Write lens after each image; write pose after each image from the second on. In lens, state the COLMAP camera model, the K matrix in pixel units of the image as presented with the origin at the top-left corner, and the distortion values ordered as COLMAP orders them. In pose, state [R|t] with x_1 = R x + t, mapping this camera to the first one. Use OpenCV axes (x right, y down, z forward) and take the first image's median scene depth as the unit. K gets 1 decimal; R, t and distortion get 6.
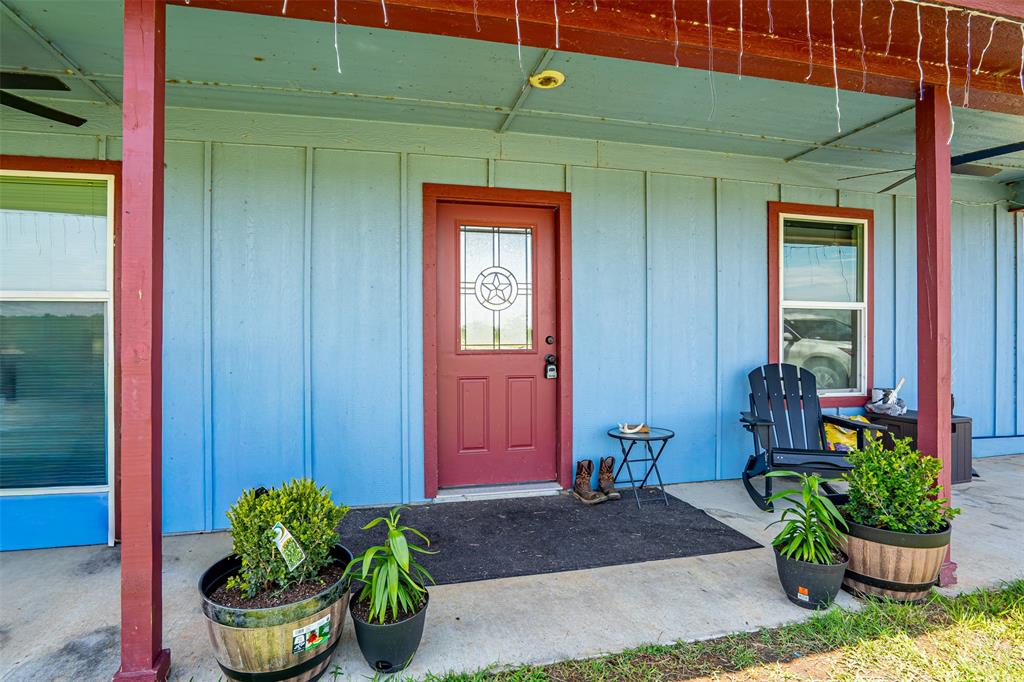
lens RADIAL K [[465.8, 0, 512.0], [0, 465.8, 341.0], [0, 0, 1]] dist [-0.000624, 0.000296]
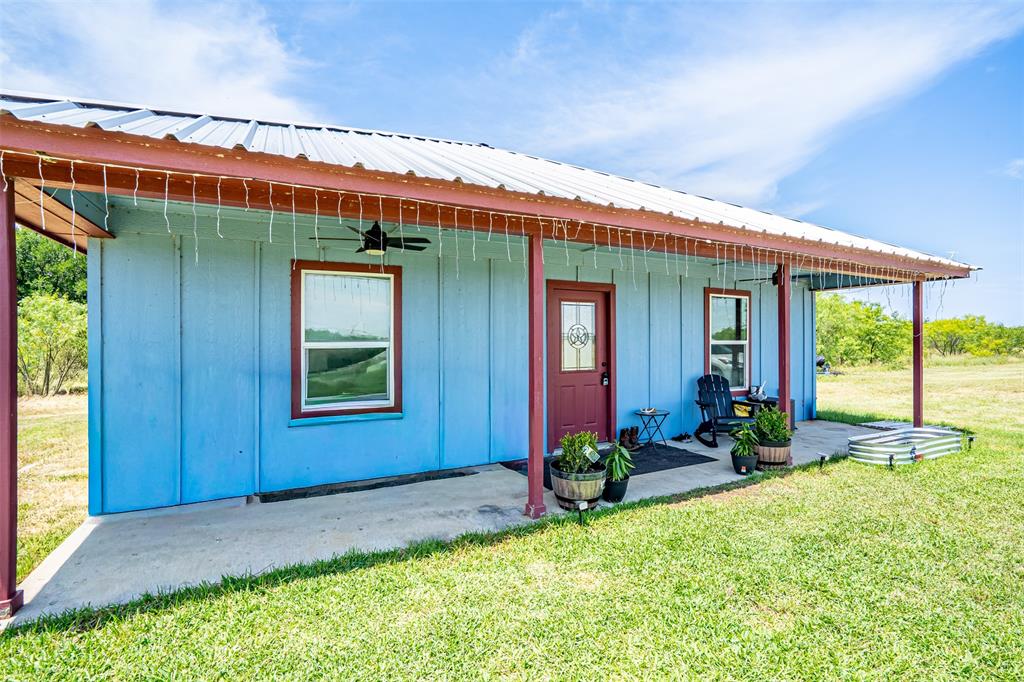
lens RADIAL K [[465.8, 0, 512.0], [0, 465.8, 341.0], [0, 0, 1]] dist [-0.000624, 0.000296]
pose [[0.969517, -0.001726, 0.245019, -0.726317], [0.002819, 0.999988, -0.004112, -0.087824], [-0.245009, 0.004678, 0.969510, -0.687791]]
